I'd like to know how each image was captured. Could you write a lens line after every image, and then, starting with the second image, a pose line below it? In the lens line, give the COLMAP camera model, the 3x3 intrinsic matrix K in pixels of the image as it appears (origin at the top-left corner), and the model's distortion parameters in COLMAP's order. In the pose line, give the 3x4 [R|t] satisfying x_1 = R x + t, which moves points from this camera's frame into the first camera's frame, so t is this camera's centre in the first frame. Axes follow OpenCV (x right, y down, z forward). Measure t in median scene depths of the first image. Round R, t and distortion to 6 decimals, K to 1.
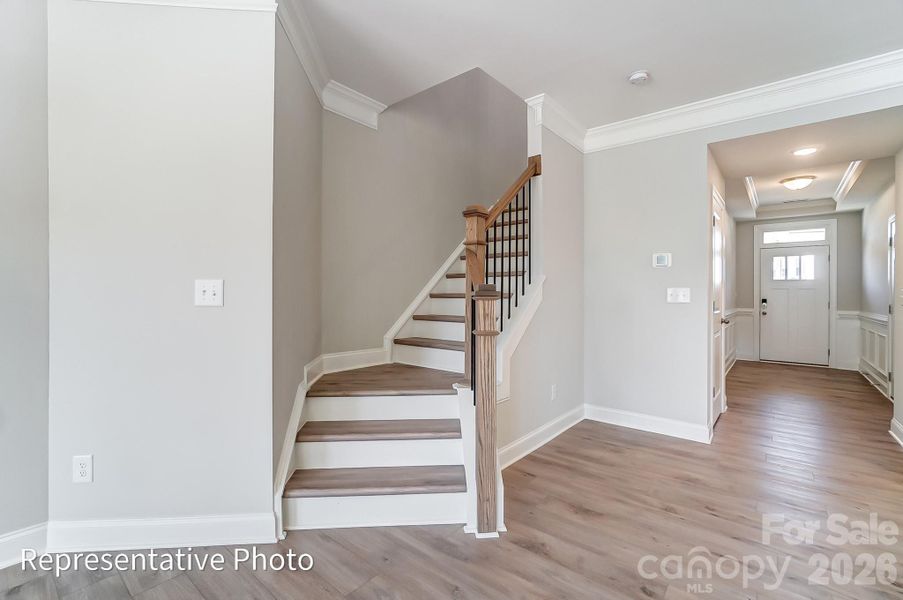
lens RADIAL K [[405.0, 0, 447.7], [0, 405.0, 294.1], [0, 0, 1]] dist [0.000456, 0.000490]
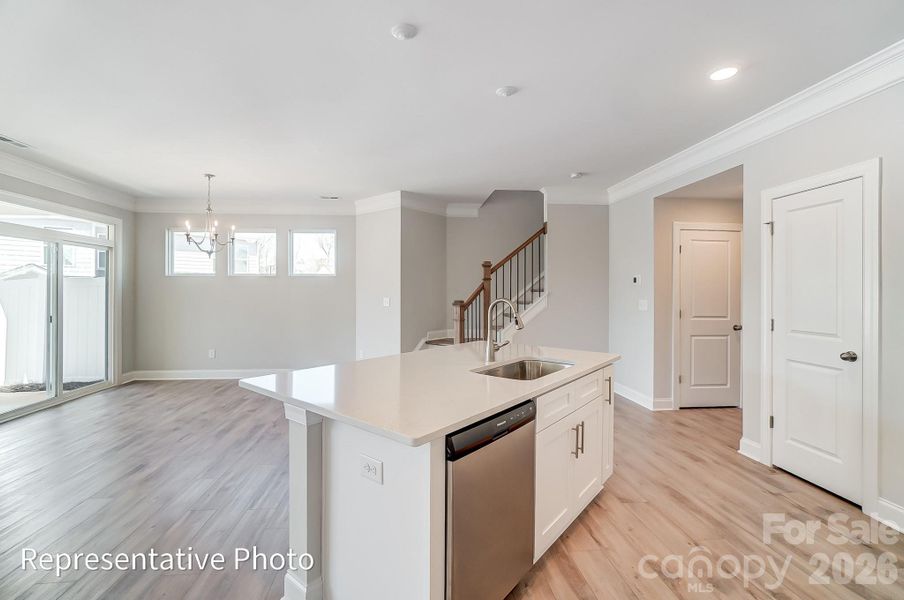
lens RADIAL K [[410.3, 0, 446.2], [0, 410.3, 288.7], [0, 0, 1]] dist [-0.000292, 0.000347]
pose [[0.703986, -0.010131, -0.710142, 1.081624], [0.002926, 0.999931, -0.011364, -0.038694], [0.710208, 0.005923, 0.703967, -0.483692]]
